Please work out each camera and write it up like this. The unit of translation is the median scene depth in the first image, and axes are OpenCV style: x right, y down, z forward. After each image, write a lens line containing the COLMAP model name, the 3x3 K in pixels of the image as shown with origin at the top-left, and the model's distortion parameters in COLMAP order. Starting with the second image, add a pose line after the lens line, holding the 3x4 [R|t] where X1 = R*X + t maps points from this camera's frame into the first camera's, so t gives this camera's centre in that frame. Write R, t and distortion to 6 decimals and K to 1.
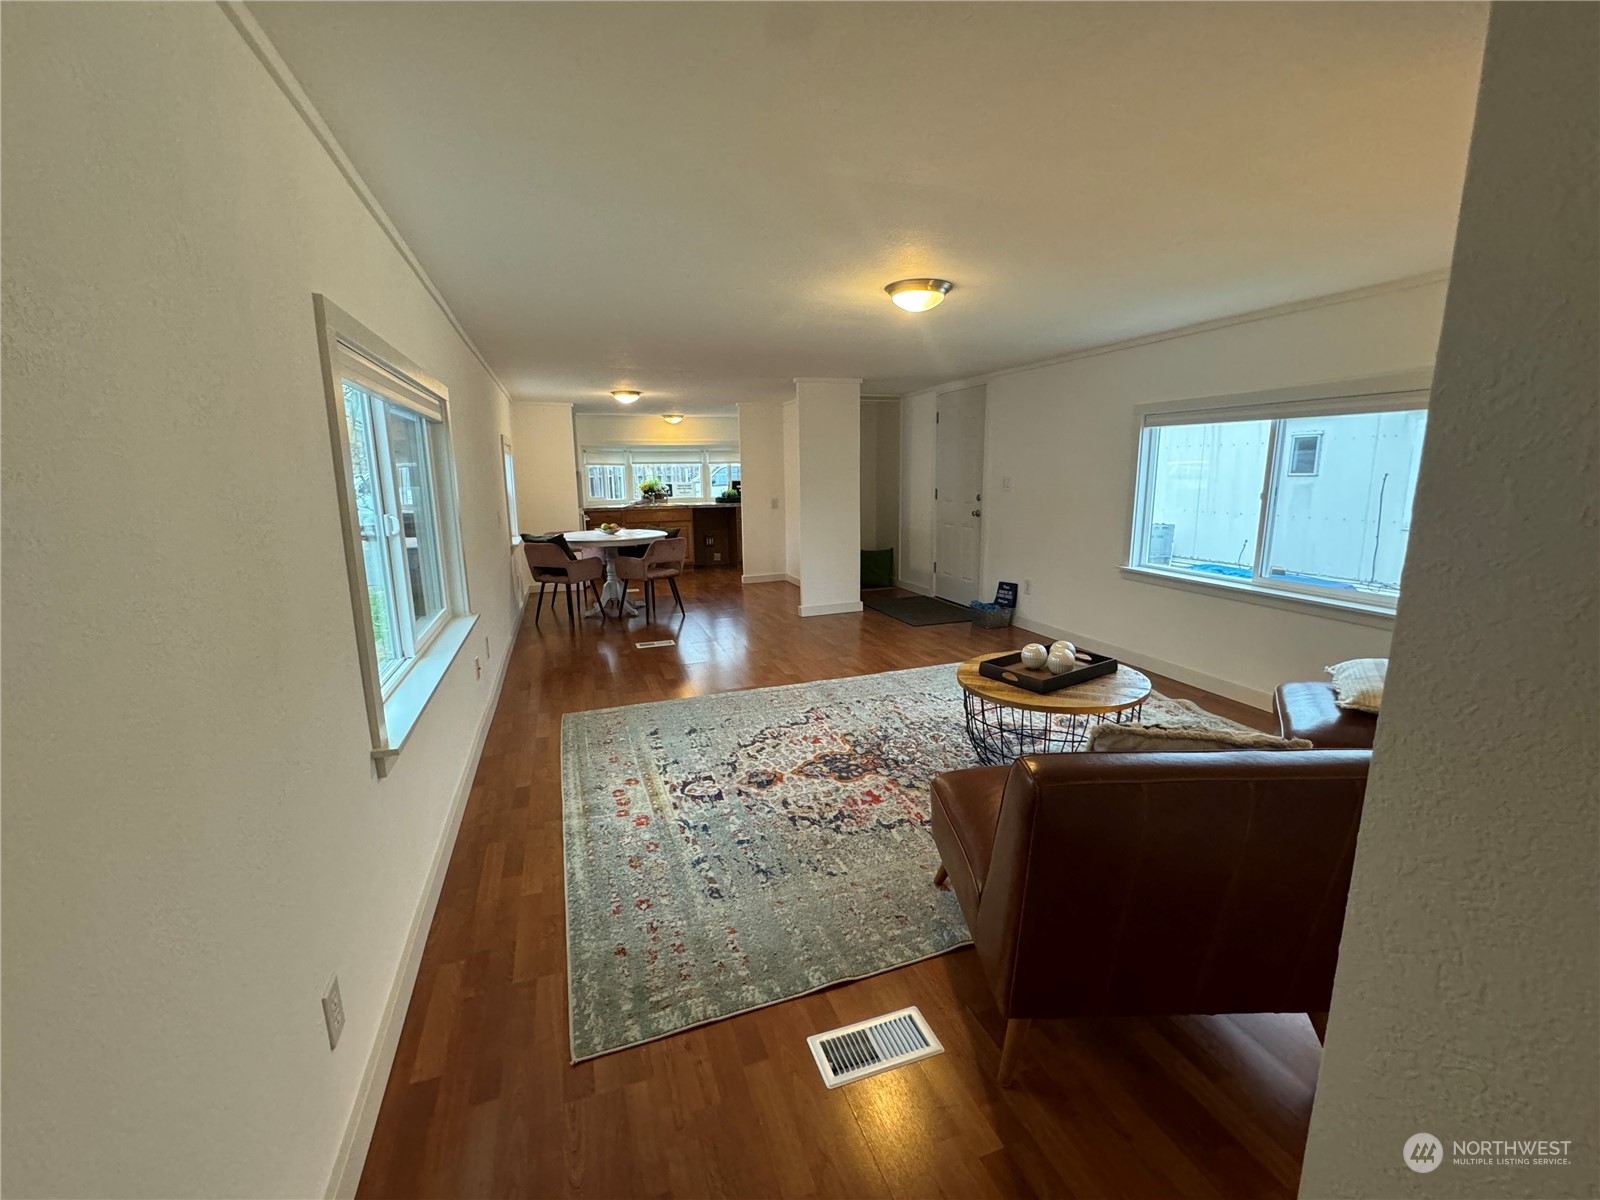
lens RADIAL K [[668.9, 0, 801.4], [0, 668.9, 599.1], [0, 0, 1]] dist [-0.000925, 0.000056]
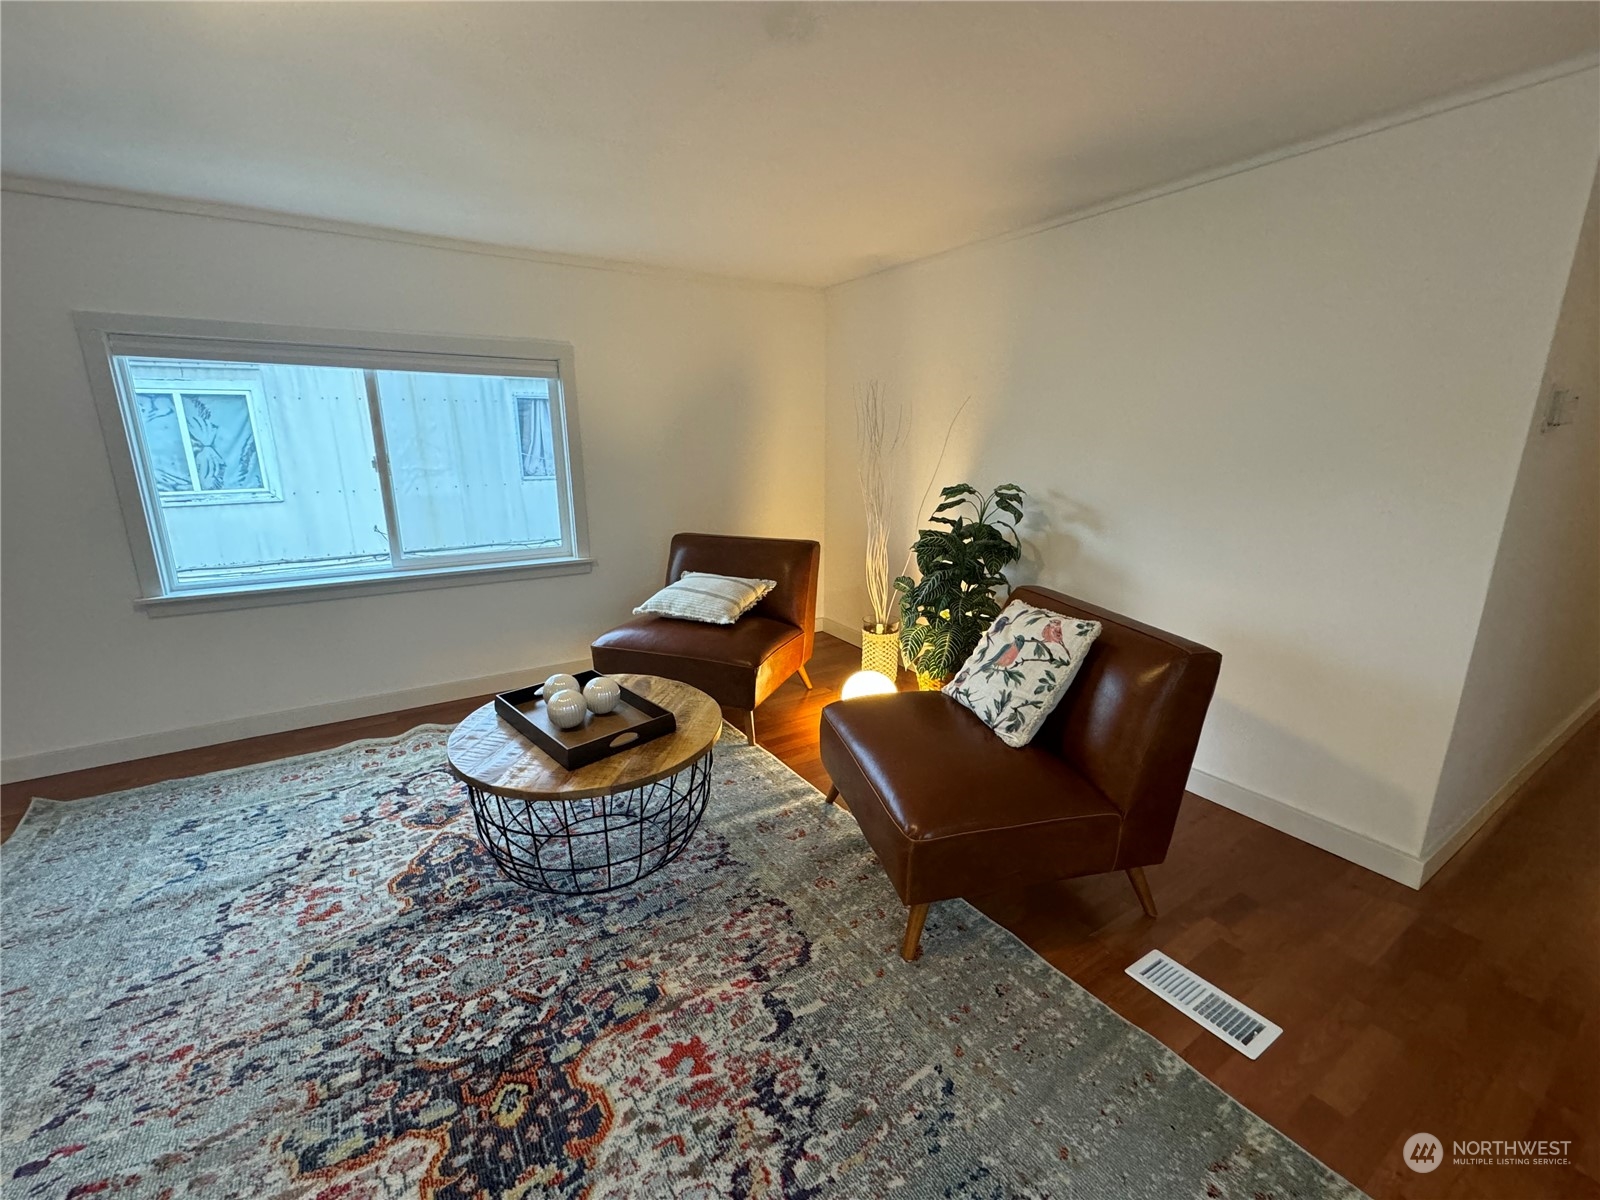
lens RADIAL K [[668.9, 0, 798.8], [0, 668.9, 597.1], [0, 0, 1]] dist [-0.000925, 0.000056]
pose [[-0.224609, -0.223386, 0.948499, -0.299939], [0.187721, 0.945217, 0.267067, -0.149398], [-0.956196, 0.238039, -0.170370, 0.842112]]
